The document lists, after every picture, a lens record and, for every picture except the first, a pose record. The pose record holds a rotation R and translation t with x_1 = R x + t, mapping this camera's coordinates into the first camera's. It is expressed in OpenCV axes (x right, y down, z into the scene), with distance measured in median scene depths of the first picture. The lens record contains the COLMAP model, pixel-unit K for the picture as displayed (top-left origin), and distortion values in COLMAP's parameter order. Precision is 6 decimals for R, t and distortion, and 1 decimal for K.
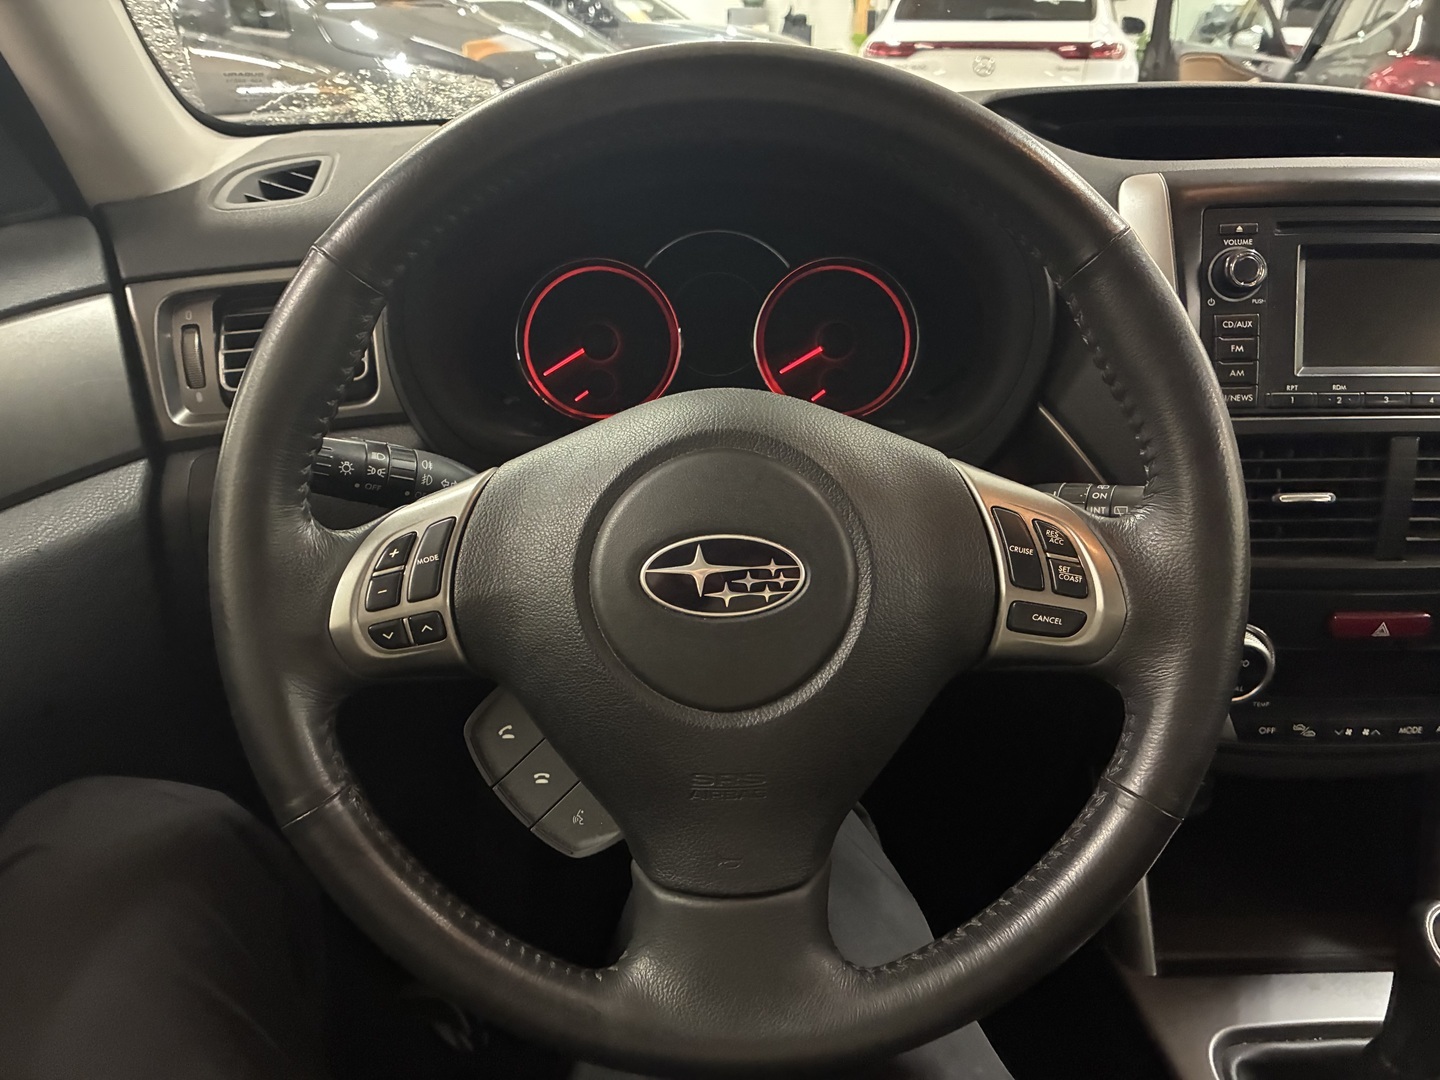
lens RADIAL K [[1092.8, 0, 716.9], [0, 1092.8, 529.2], [0, 0, 1]] dist [0.051626, -0.063572]
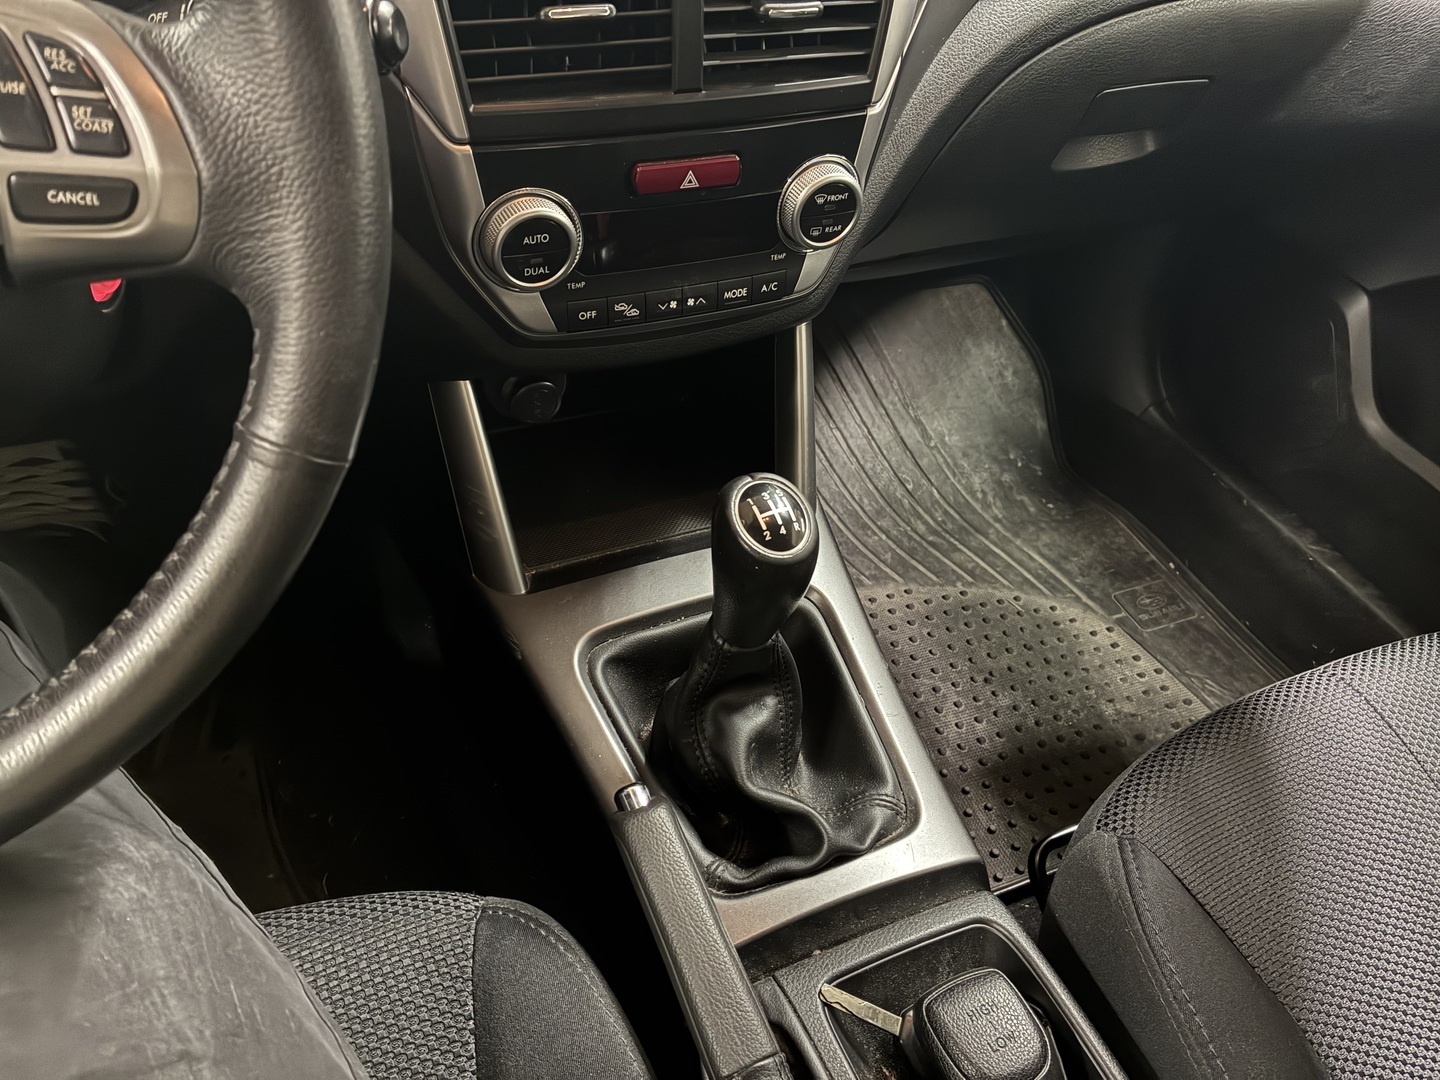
lens RADIAL K [[1062.6, 0, 720.0], [0, 1062.6, 540.0], [0, 0, 1]] dist [0.003958, -0.053158]
pose [[0.913435, -0.209796, 0.348743, 0.383276], [0.073492, 0.927836, 0.365675, 0.069871], [-0.400294, -0.308391, 0.862937, 0.262659]]
